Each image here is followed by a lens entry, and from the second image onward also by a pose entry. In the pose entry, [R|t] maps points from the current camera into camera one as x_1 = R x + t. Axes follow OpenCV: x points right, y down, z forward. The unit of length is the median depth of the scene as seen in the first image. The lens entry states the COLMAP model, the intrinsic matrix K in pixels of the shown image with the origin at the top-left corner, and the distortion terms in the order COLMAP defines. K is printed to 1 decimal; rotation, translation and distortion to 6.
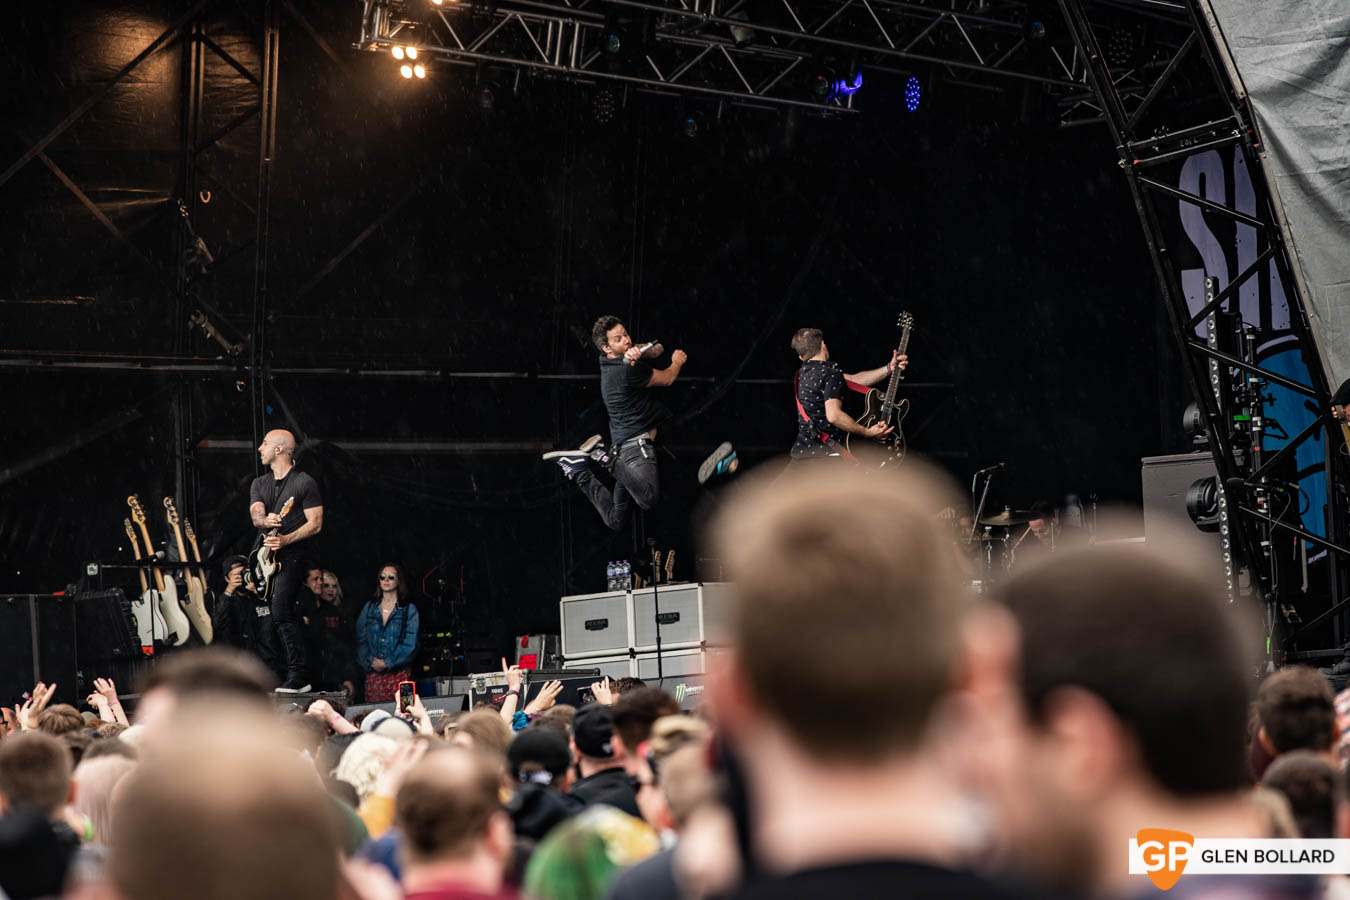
lens RADIAL K [[7760.4, 0, 675.1], [0, 7760.4, 449.8], [0, 0, 1]] dist [0.011366, 0.000000]
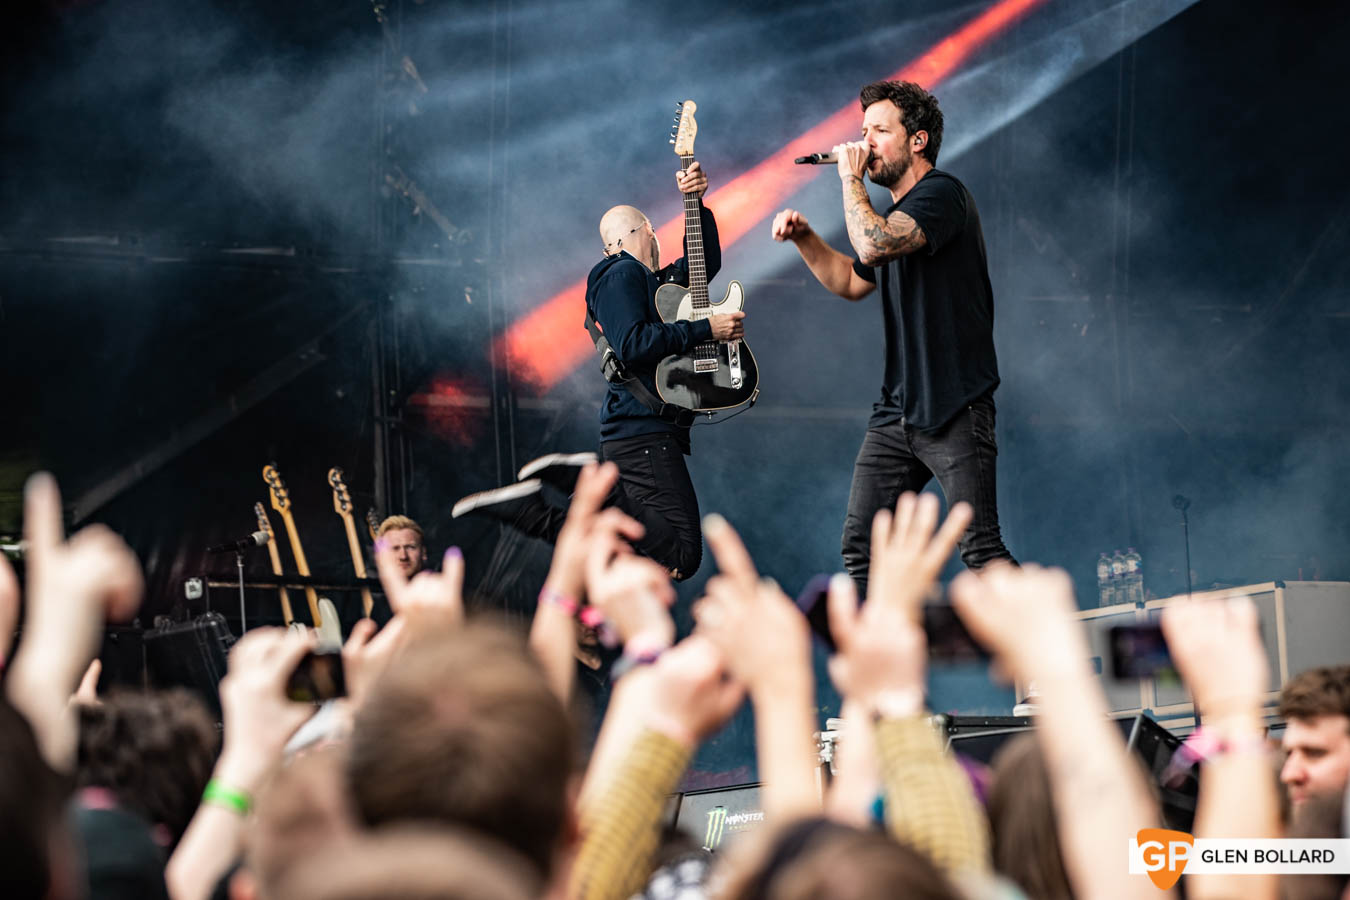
lens RADIAL K [[5465.6, 0, 674.4], [0, 5465.6, 450.1], [0, 0, 1]] dist [0.143798, 0.000000]
pose [[0.997476, -0.011396, -0.070088, -0.010943], [0.008587, 0.999153, -0.040248, 0.021612], [0.070488, 0.039544, 0.996729, 0.593983]]
